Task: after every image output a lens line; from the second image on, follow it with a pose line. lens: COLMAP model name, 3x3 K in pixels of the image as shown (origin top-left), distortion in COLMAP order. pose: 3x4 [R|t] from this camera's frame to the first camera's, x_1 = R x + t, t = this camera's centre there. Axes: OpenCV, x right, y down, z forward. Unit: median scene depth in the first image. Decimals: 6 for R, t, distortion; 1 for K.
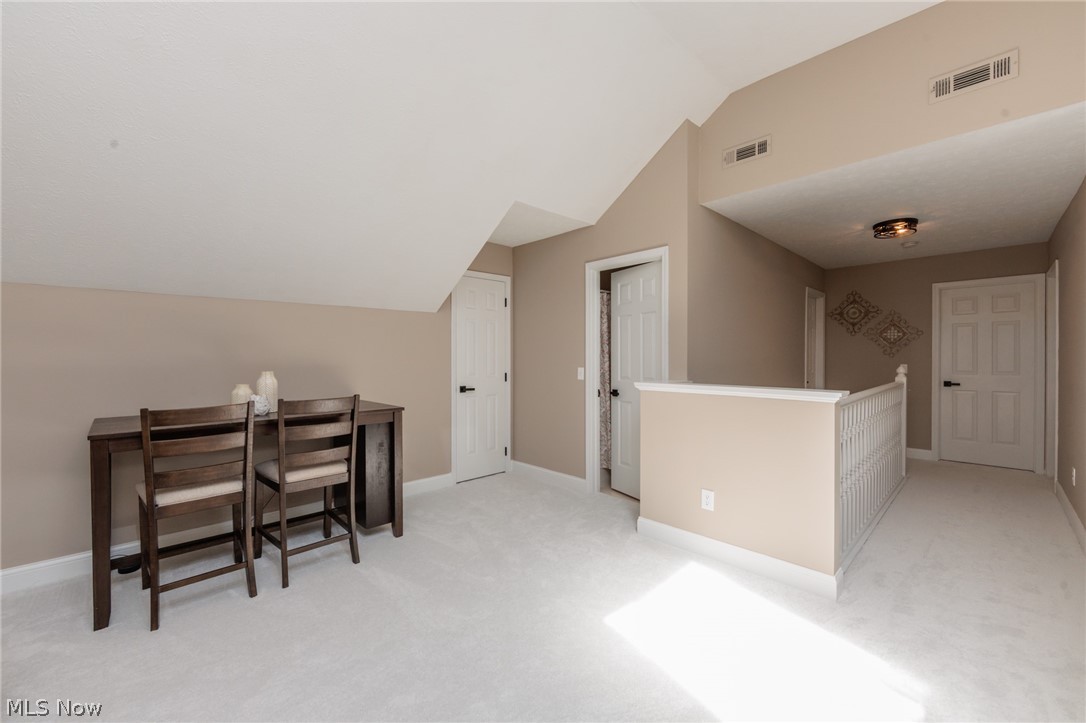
lens RADIAL K [[422.3, 0, 547.4], [0, 422.3, 359.7], [0, 0, 1]] dist [-0.006643, 0.001020]
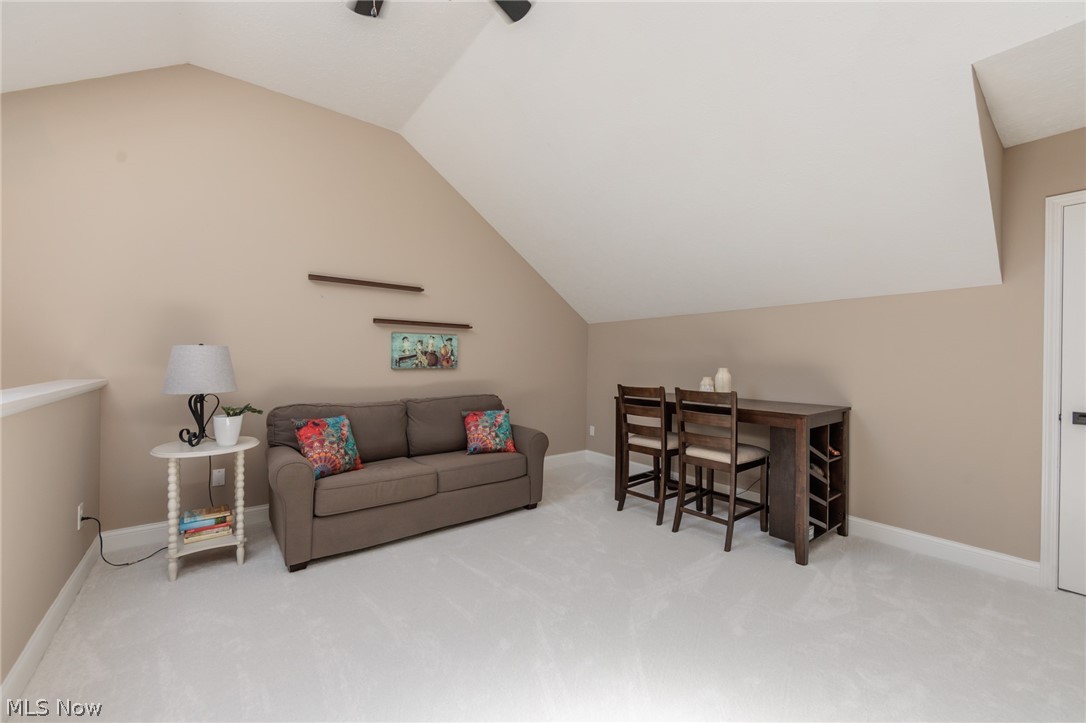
lens RADIAL K [[422.3, 0, 546.4], [0, 422.3, 357.7], [0, 0, 1]] dist [-0.006643, 0.001020]
pose [[-0.092557, 0.004103, -0.995699, 0.627179], [-0.011861, 0.999916, 0.005223, -0.001741], [0.995637, 0.012293, -0.092500, 0.629885]]
